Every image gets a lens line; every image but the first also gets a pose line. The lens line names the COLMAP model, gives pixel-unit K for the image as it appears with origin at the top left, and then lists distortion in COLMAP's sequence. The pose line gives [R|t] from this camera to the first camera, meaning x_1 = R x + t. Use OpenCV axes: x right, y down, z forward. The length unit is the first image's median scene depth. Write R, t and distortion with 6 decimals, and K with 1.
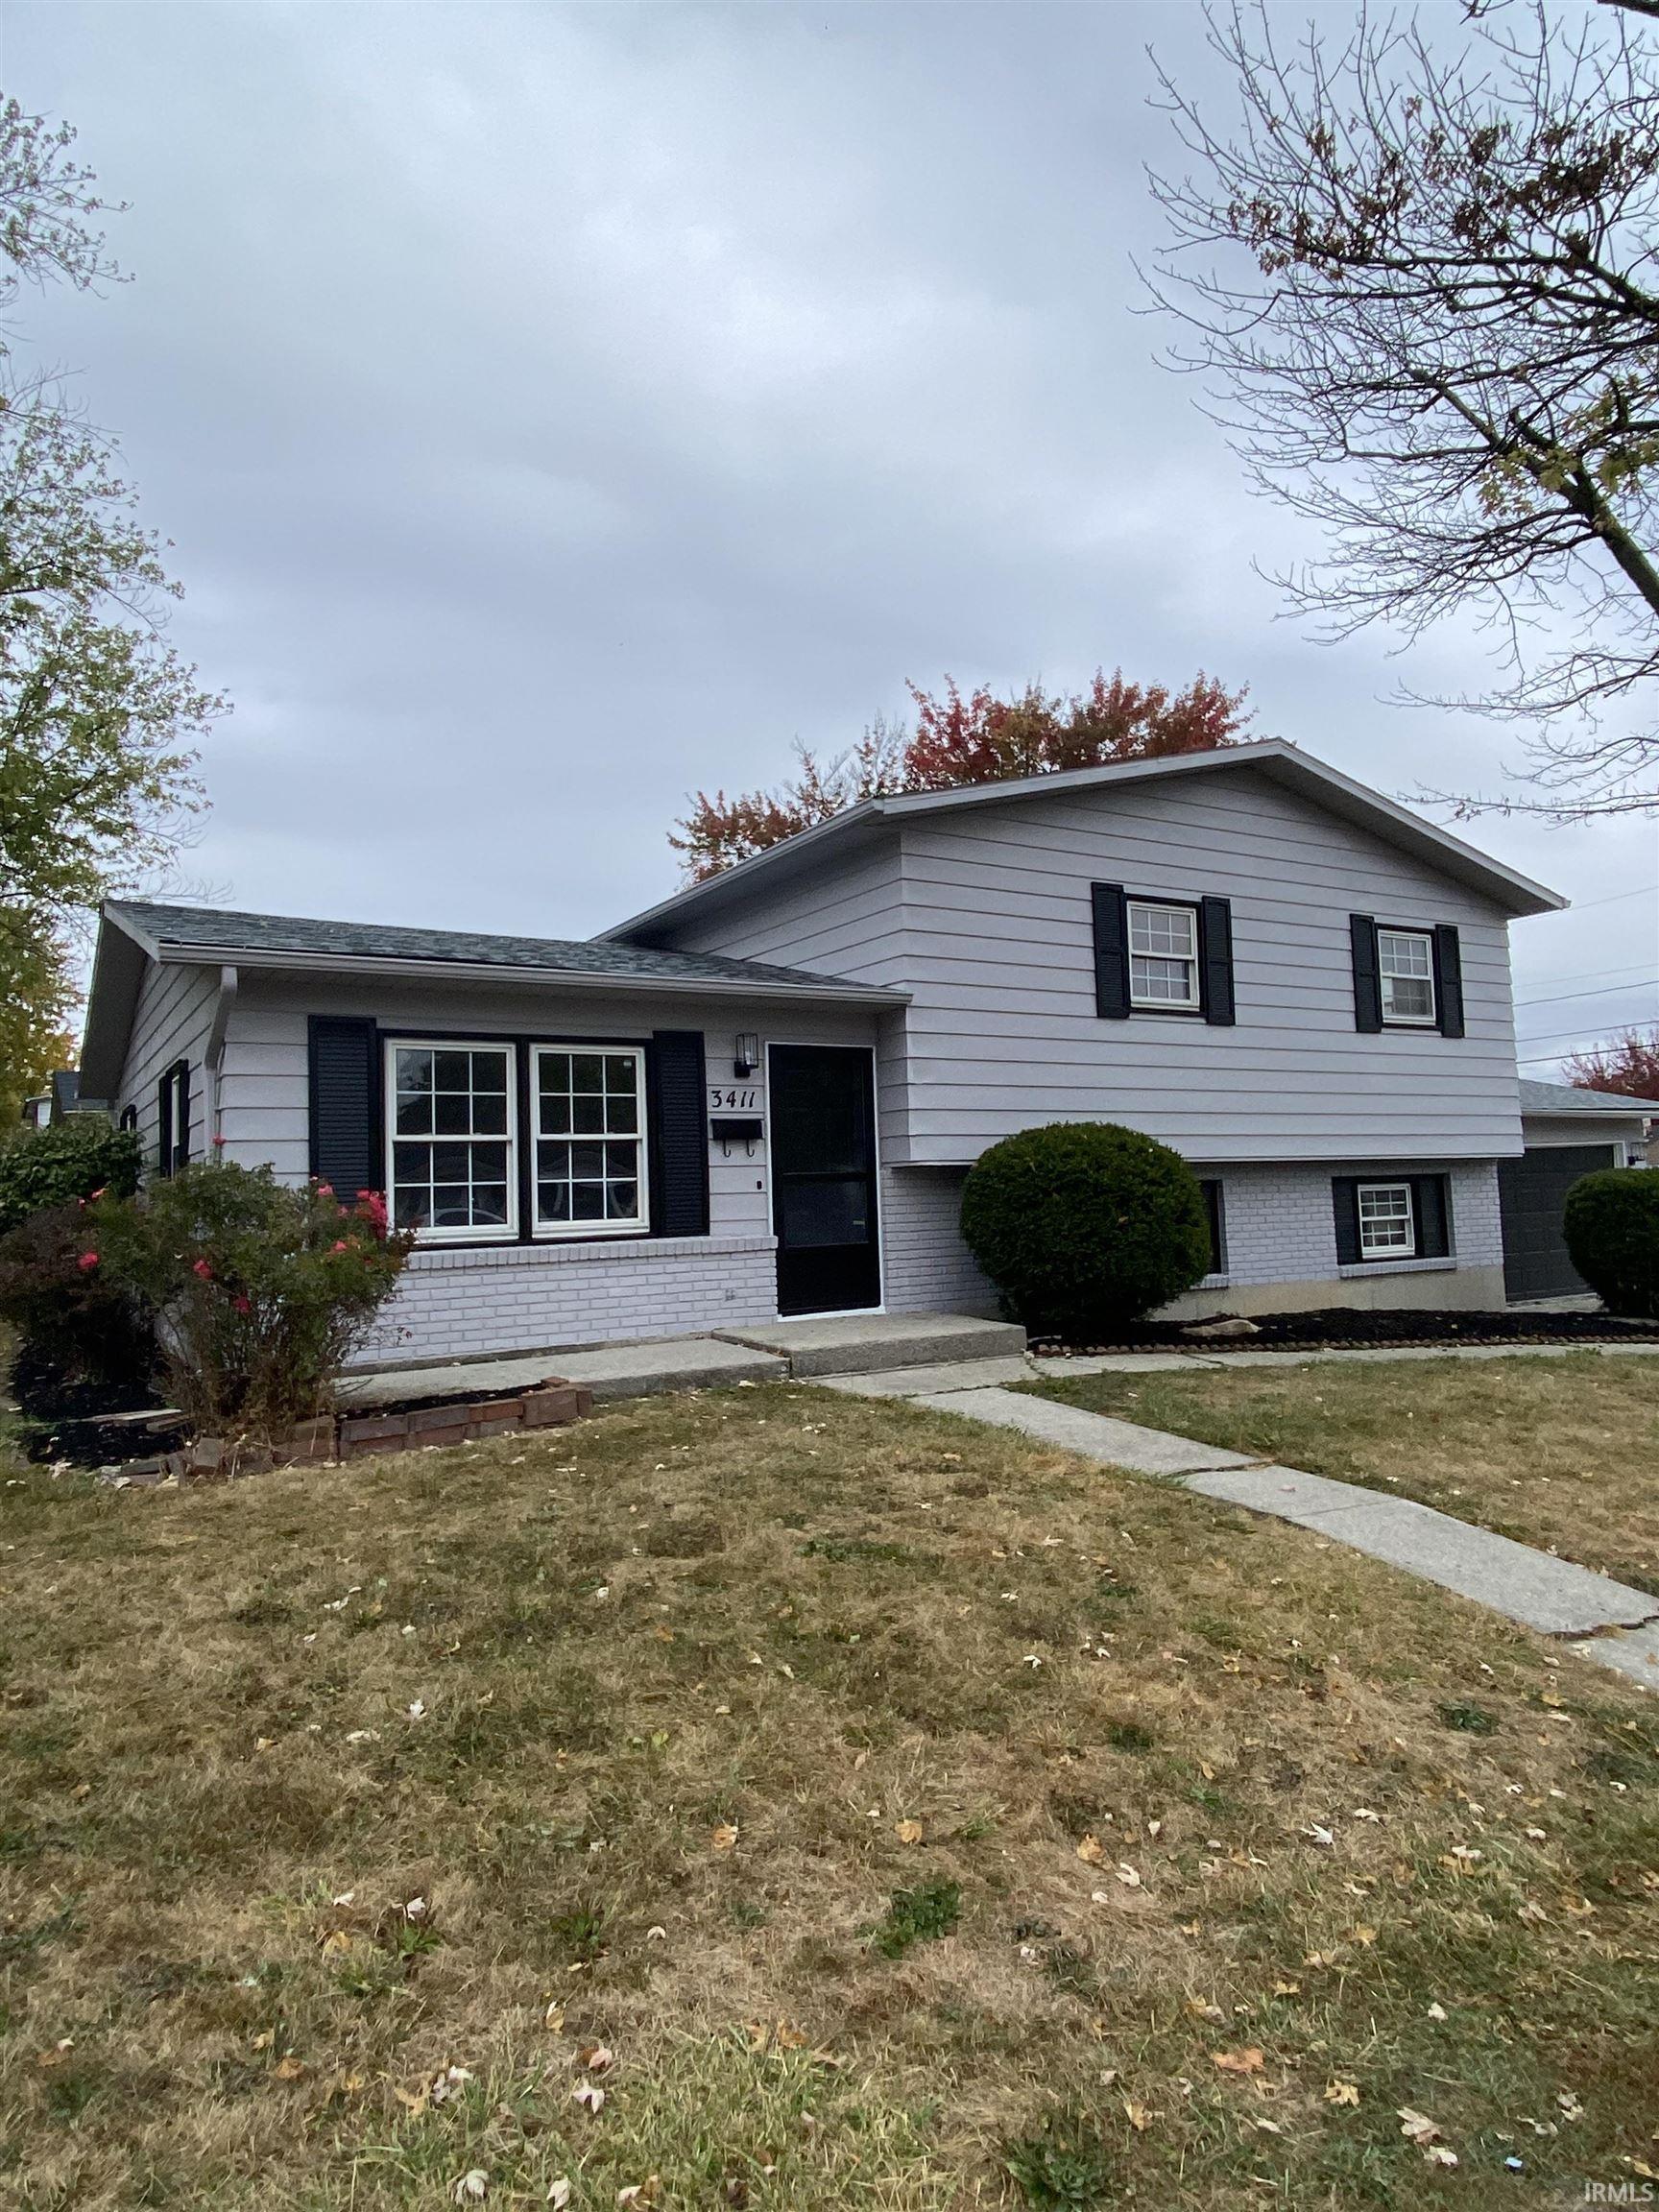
lens RADIAL K [[1339.7, 0, 831.6], [0, 1339.7, 1108.2], [0, 0, 1]] dist [0.010368, -0.011438]
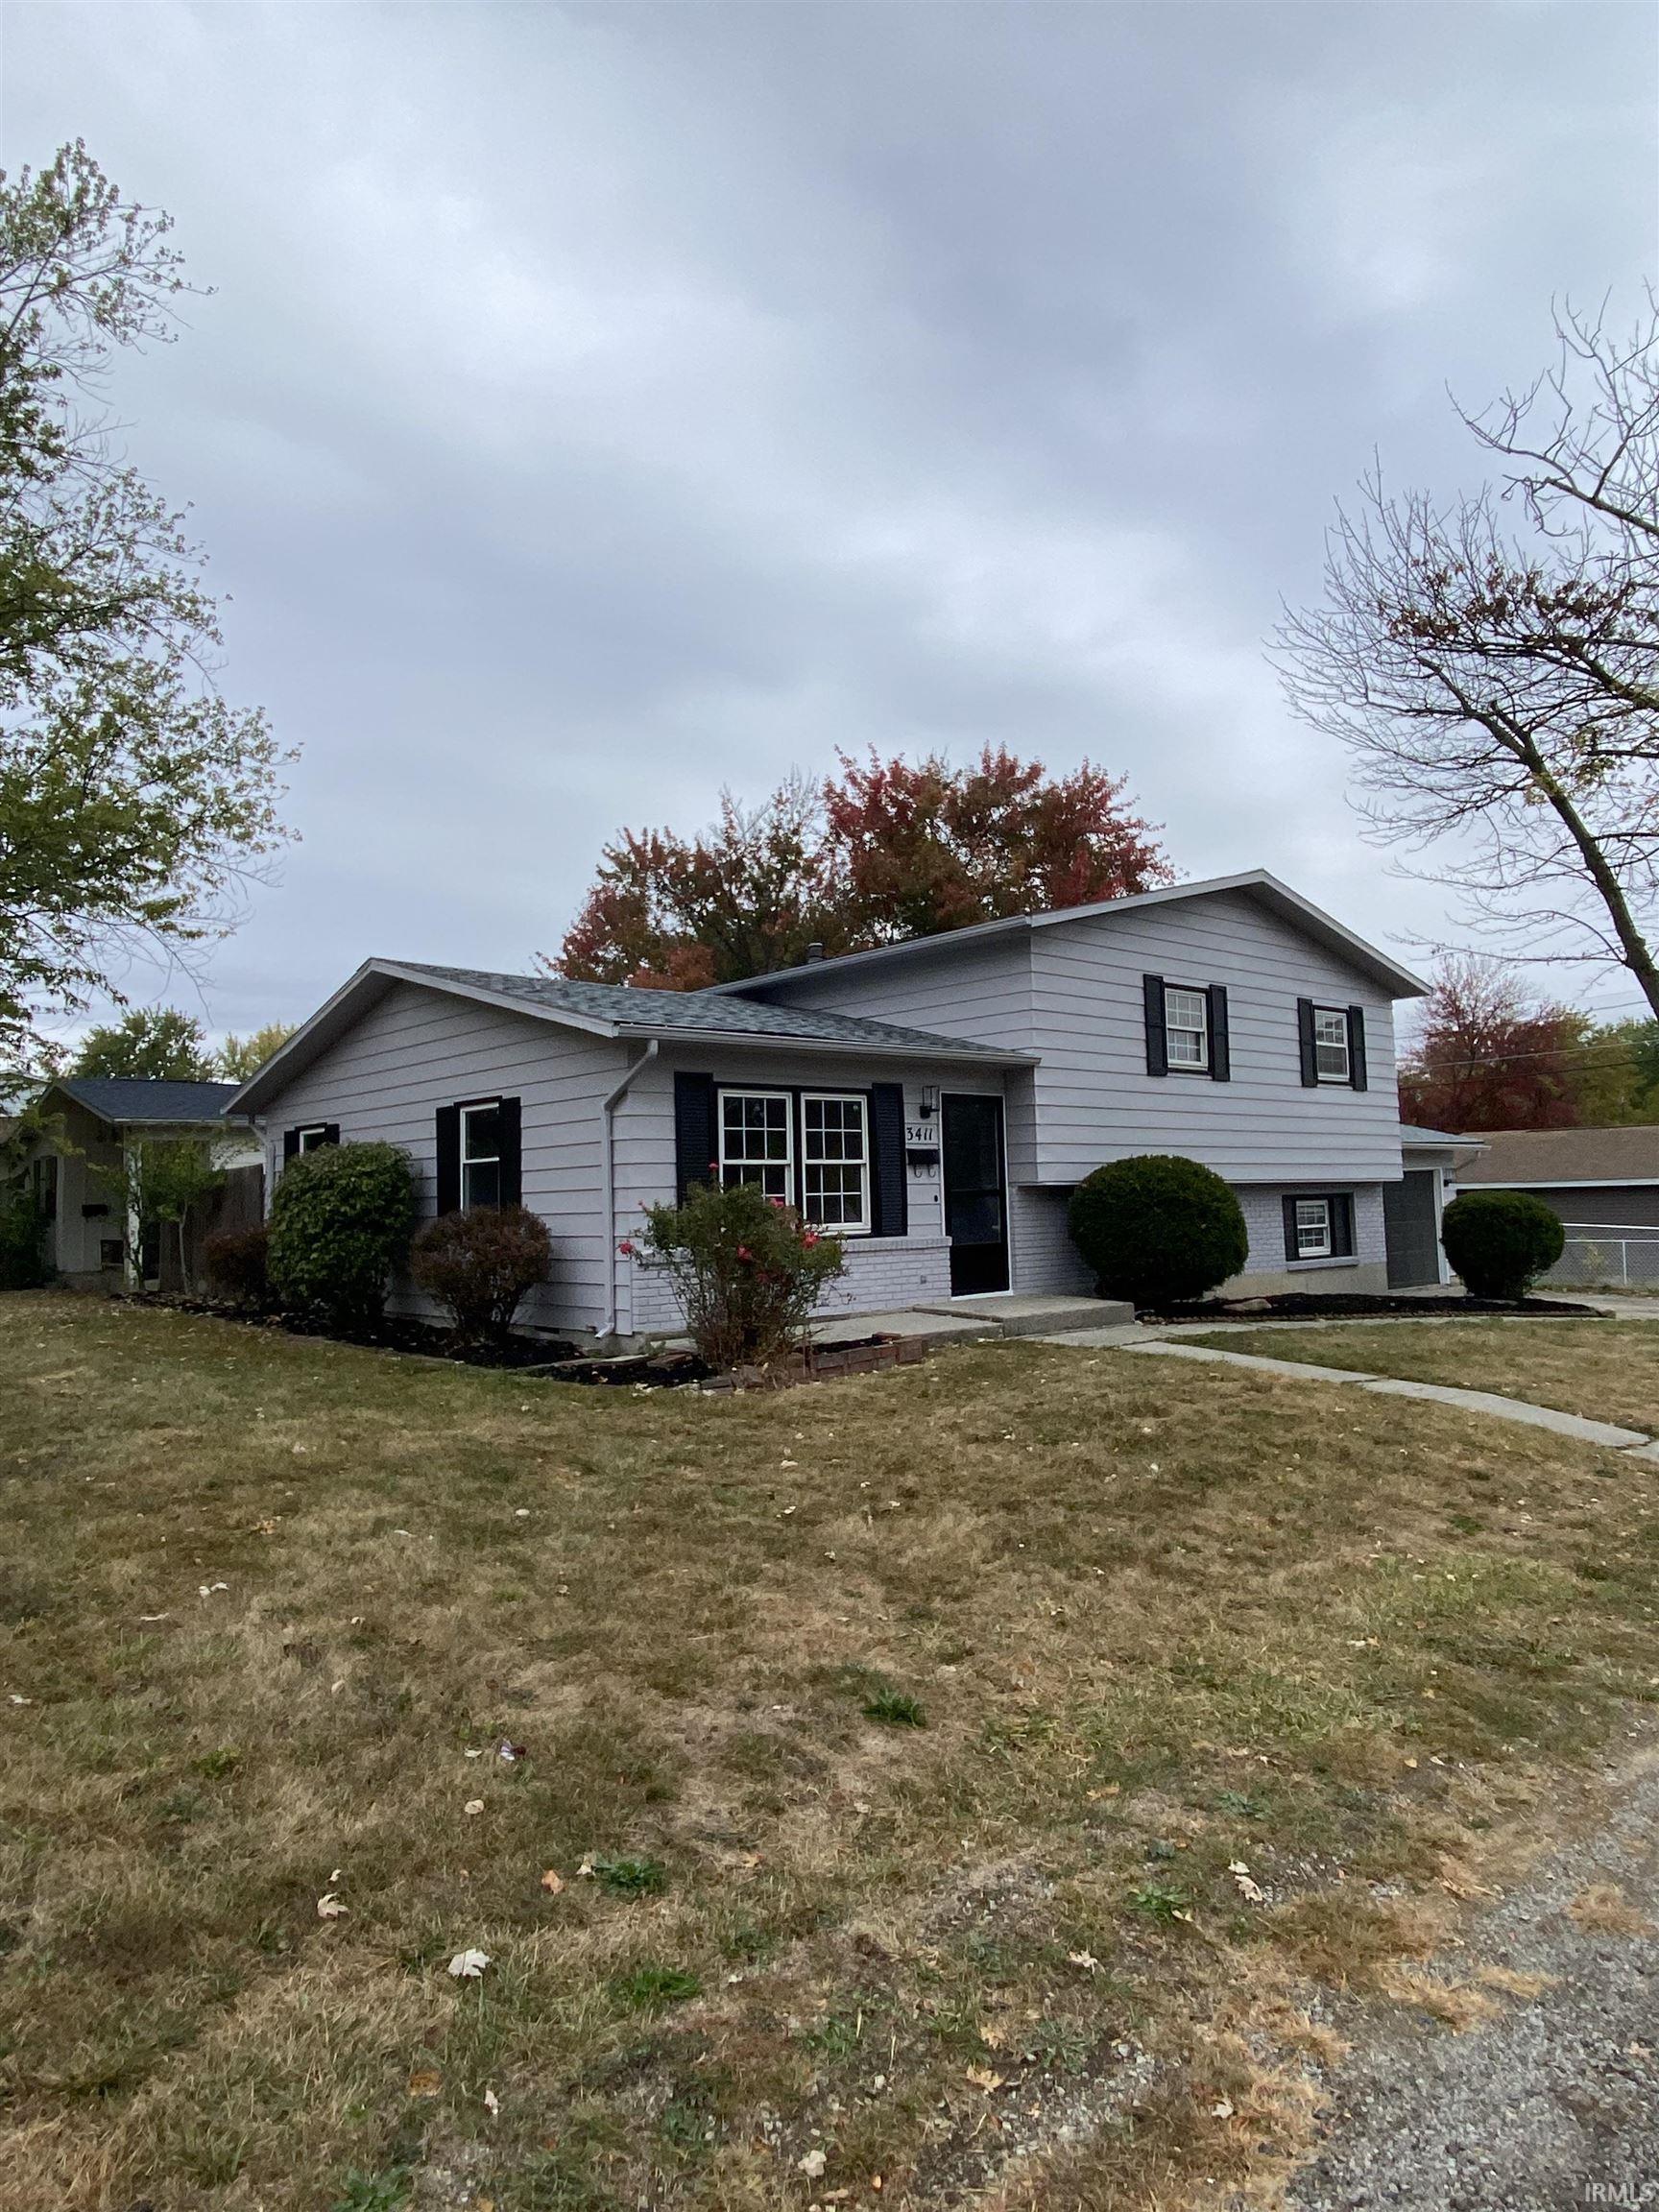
lens RADIAL K [[1339.7, 0, 825.2], [0, 1339.7, 1104.1], [0, 0, 1]] dist [0.010368, -0.011438]
pose [[0.984689, 0.022049, 0.172923, -0.348116], [-0.020757, 0.999742, -0.009276, -0.019583], [-0.173083, 0.005544, 0.984892, -0.263832]]
